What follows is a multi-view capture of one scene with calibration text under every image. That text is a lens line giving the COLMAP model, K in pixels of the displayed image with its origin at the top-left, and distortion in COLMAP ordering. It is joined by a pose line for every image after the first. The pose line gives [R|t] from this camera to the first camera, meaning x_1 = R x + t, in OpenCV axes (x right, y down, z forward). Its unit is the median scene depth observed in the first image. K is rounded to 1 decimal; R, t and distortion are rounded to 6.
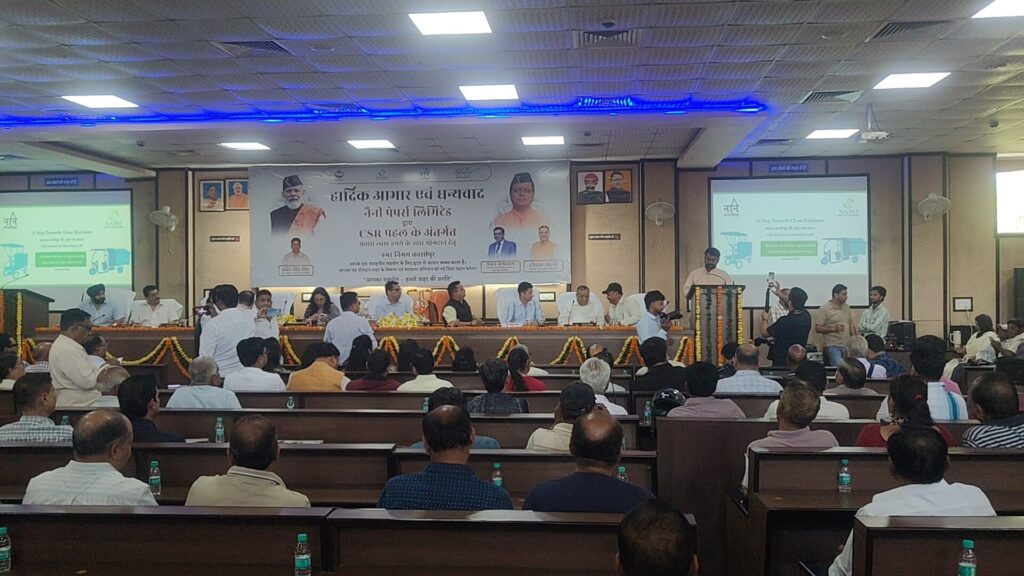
lens RADIAL K [[888.2, 0, 512.0], [0, 888.2, 288.0], [0, 0, 1]] dist [0.045767, -0.167590]
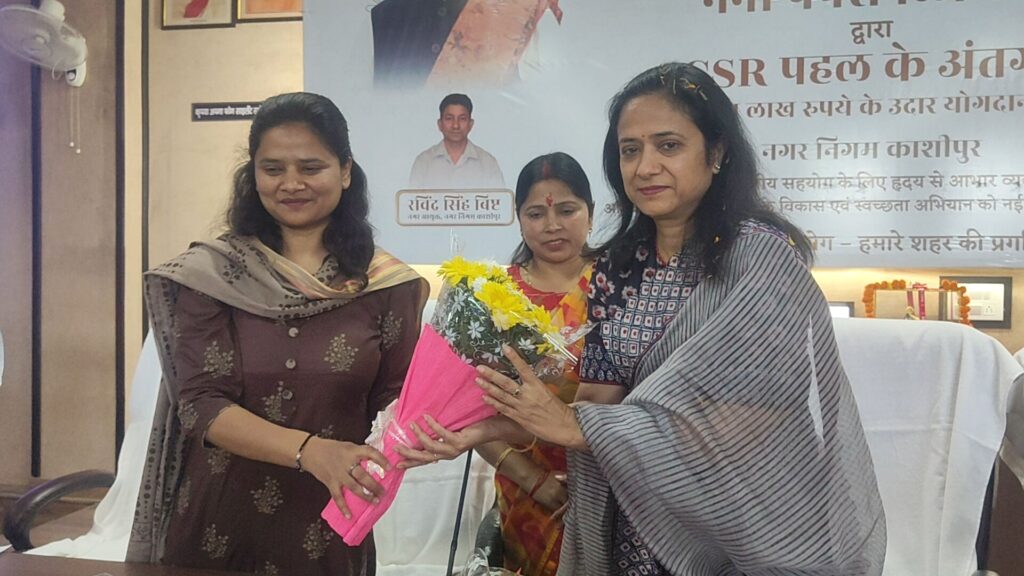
lens RADIAL K [[889.0, 0, 507.3], [0, 889.0, 289.5], [0, 0, 1]] dist [0.004305, 0.006255]
pose [[0.992313, 0.016749, -0.122615, -0.191103], [-0.011626, 0.999034, 0.042383, -0.005689], [0.123207, -0.040631, 0.991549, 0.719013]]
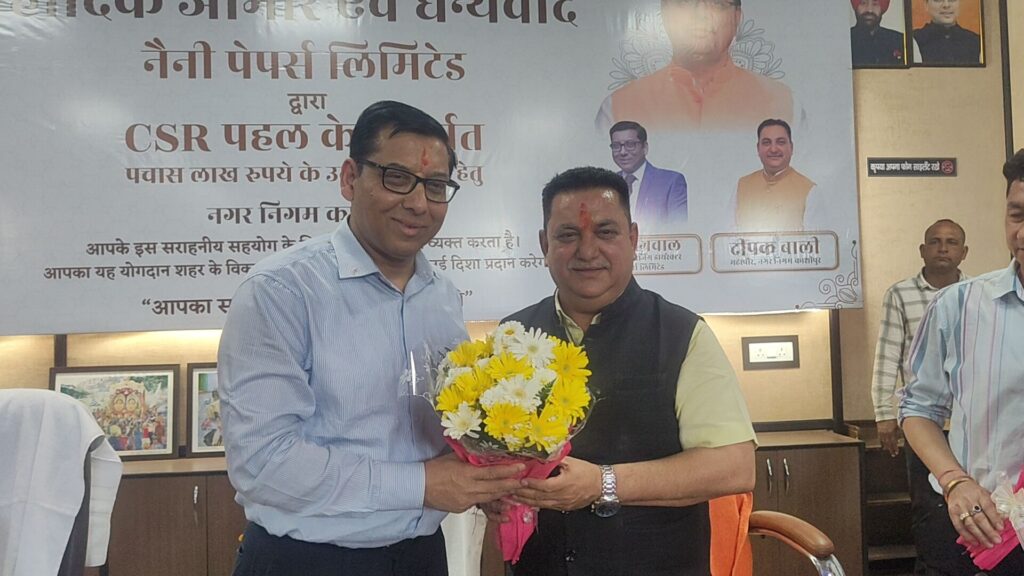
lens RADIAL K [[888.2, 0, 512.0], [0, 888.2, 288.0], [0, 0, 1]] dist [0.045767, -0.167590]
pose [[0.981130, -0.011101, 0.193033, -0.109056], [0.016167, 0.999565, -0.024685, -0.006554], [-0.192675, 0.027340, 0.980882, 0.713454]]
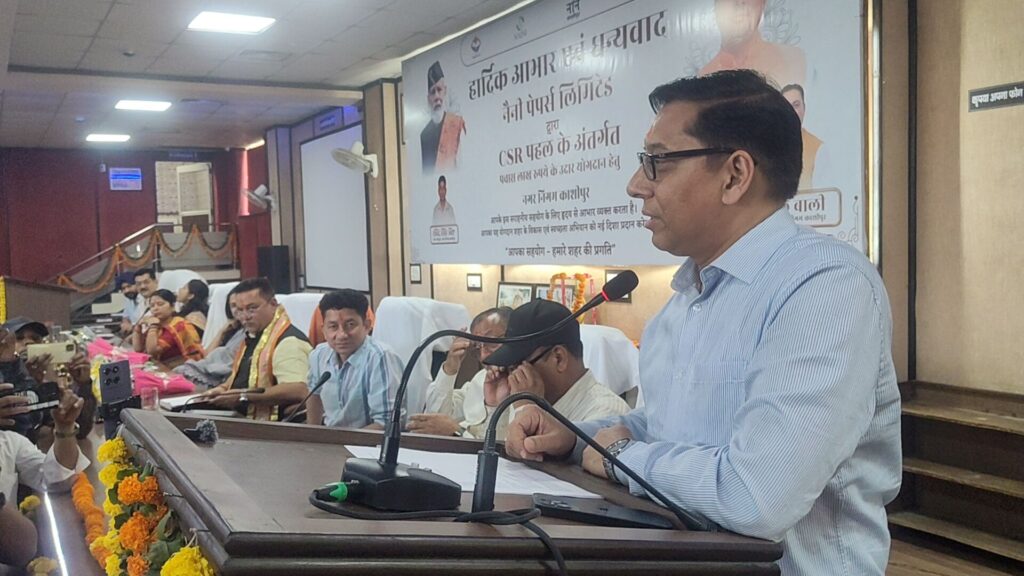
lens RADIAL K [[888.2, 0, 512.0], [0, 888.2, 288.0], [0, 0, 1]] dist [0.045767, -0.167590]
pose [[0.566465, 0.032920, -0.823428, 0.242886], [0.032562, 0.997527, 0.062281, -0.019802], [0.823442, -0.062093, 0.563992, 0.723265]]
